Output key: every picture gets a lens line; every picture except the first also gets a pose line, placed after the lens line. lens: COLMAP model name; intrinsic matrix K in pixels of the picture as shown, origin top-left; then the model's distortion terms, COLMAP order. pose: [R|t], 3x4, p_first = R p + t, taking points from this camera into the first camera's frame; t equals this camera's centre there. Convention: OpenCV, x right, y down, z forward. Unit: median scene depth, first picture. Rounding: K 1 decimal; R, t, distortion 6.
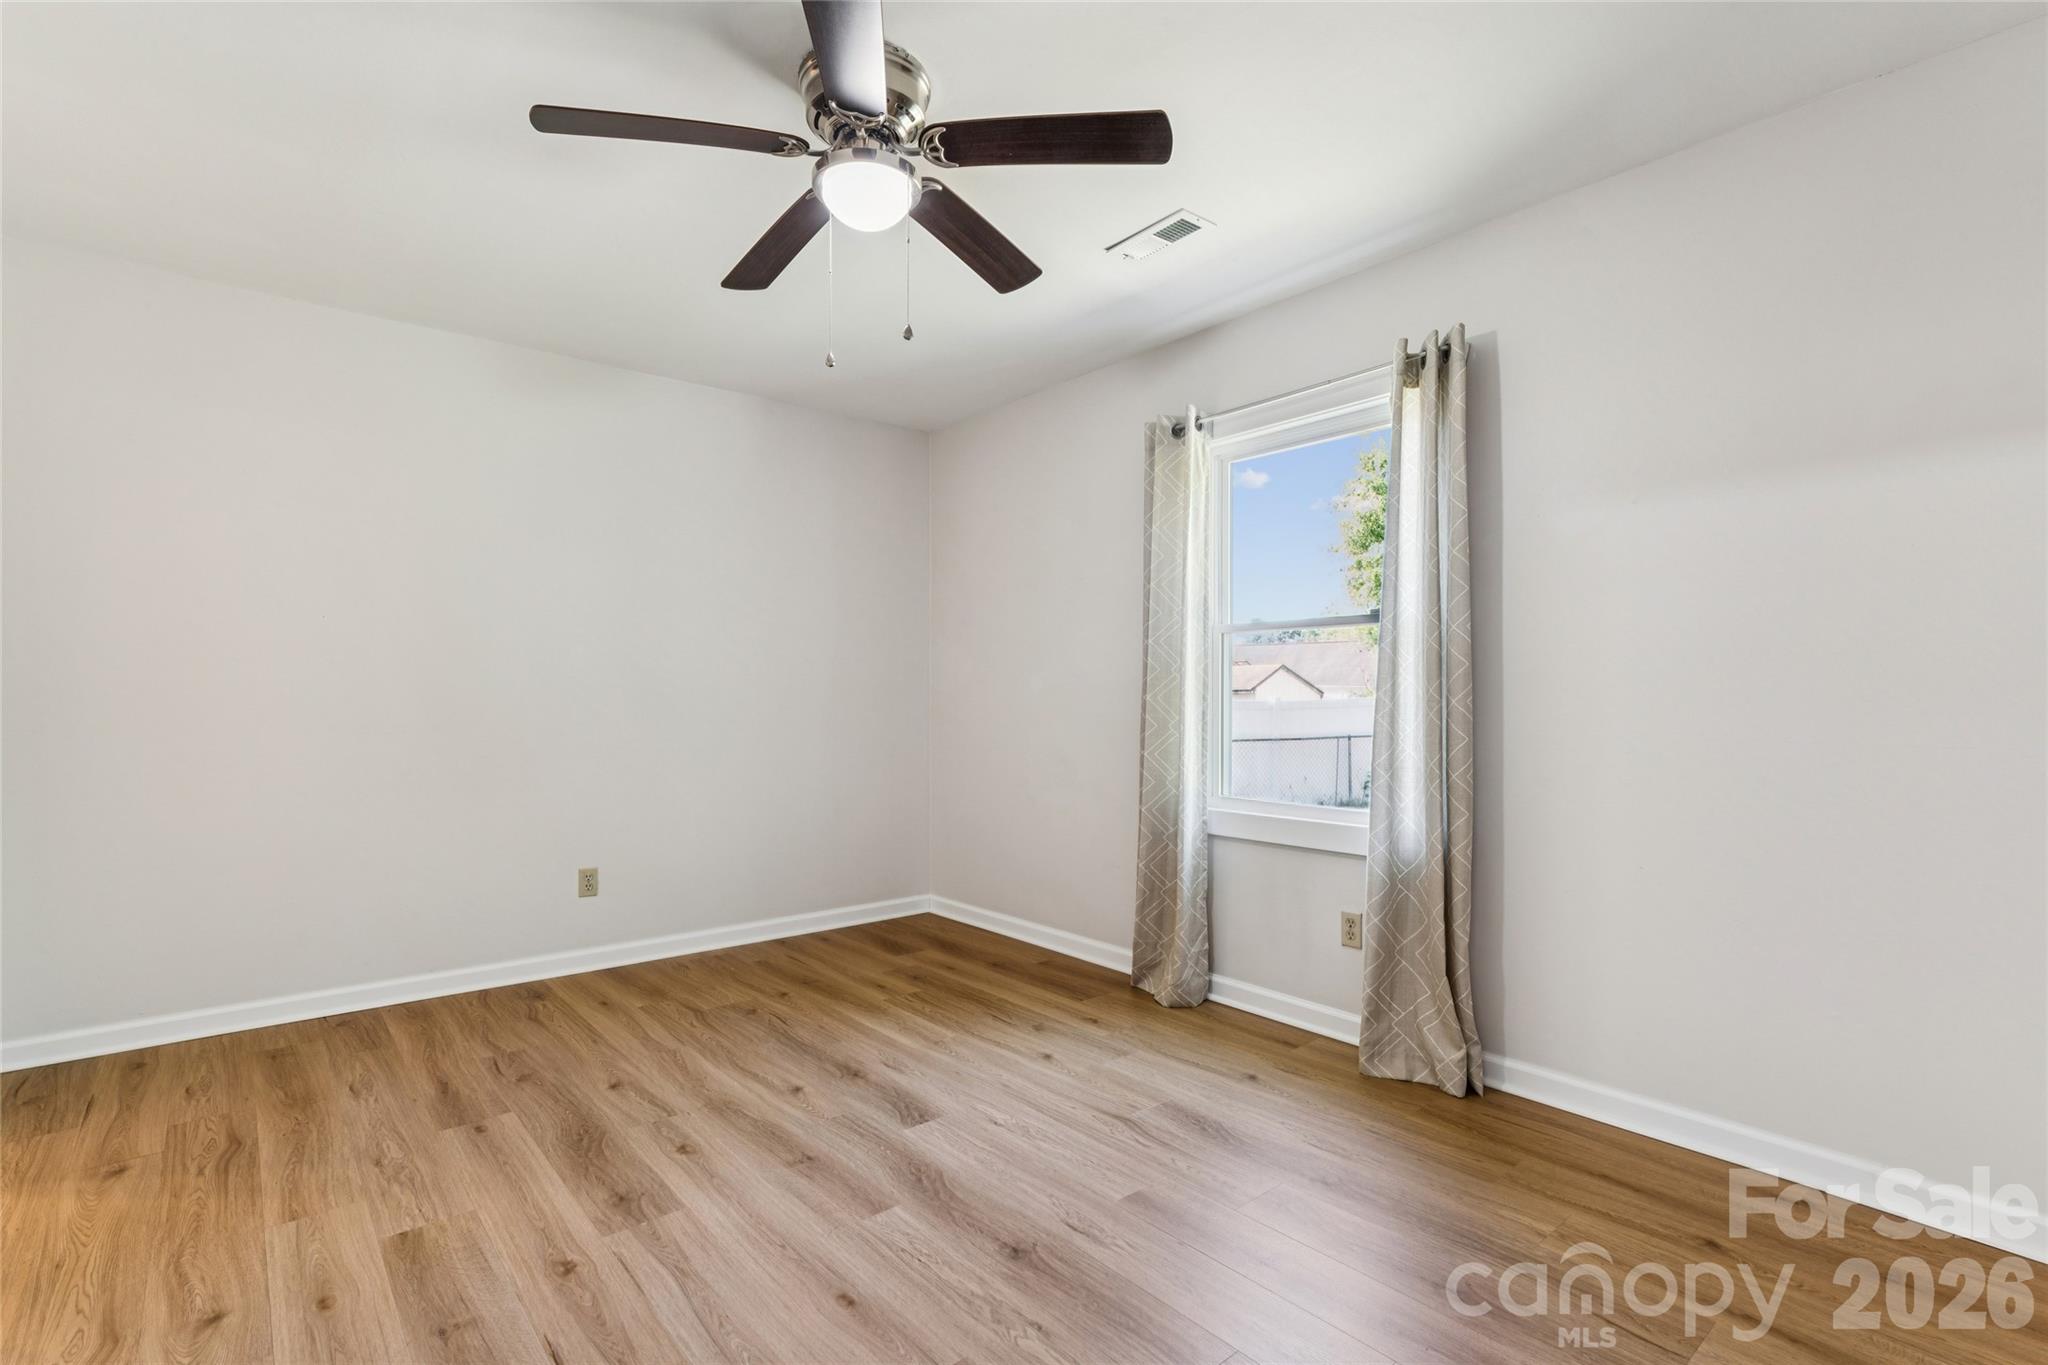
lens RADIAL K [[944.4, 0, 1028.8], [0, 944.4, 693.8], [0, 0, 1]] dist [-0.000795, -0.000304]
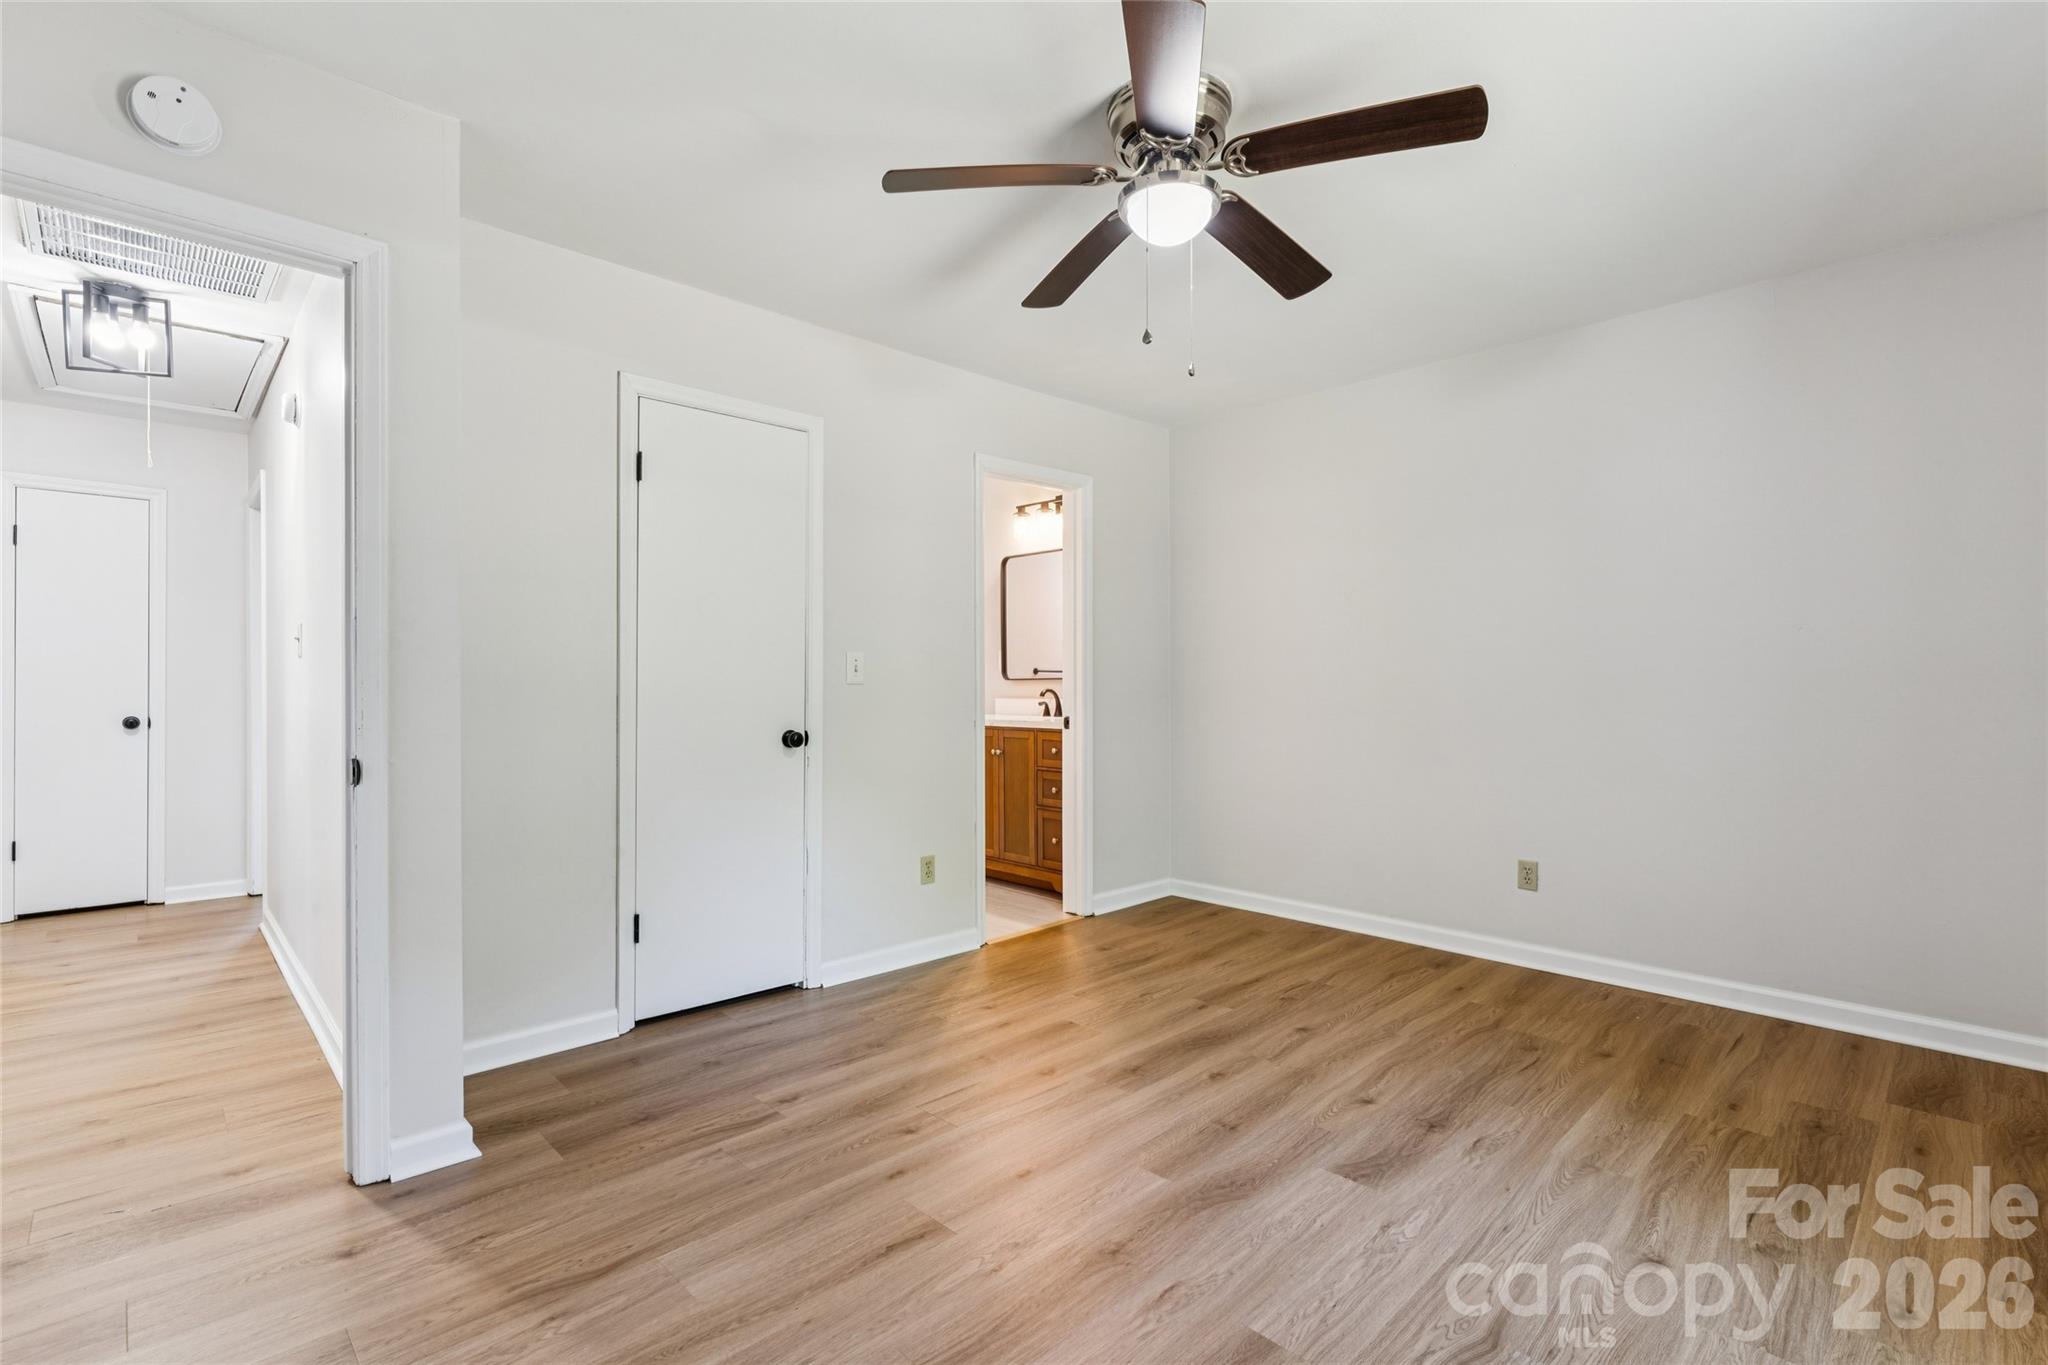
lens RADIAL K [[990.0, 0, 1024.0], [0, 990.0, 682.5], [0, 0, 1]] dist [-0.001846, -0.000195]
pose [[0.038271, -0.003781, -0.999260, 0.791020], [0.002717, 0.999990, -0.003679, 0.012721], [0.999264, -0.002574, 0.038281, 0.699095]]
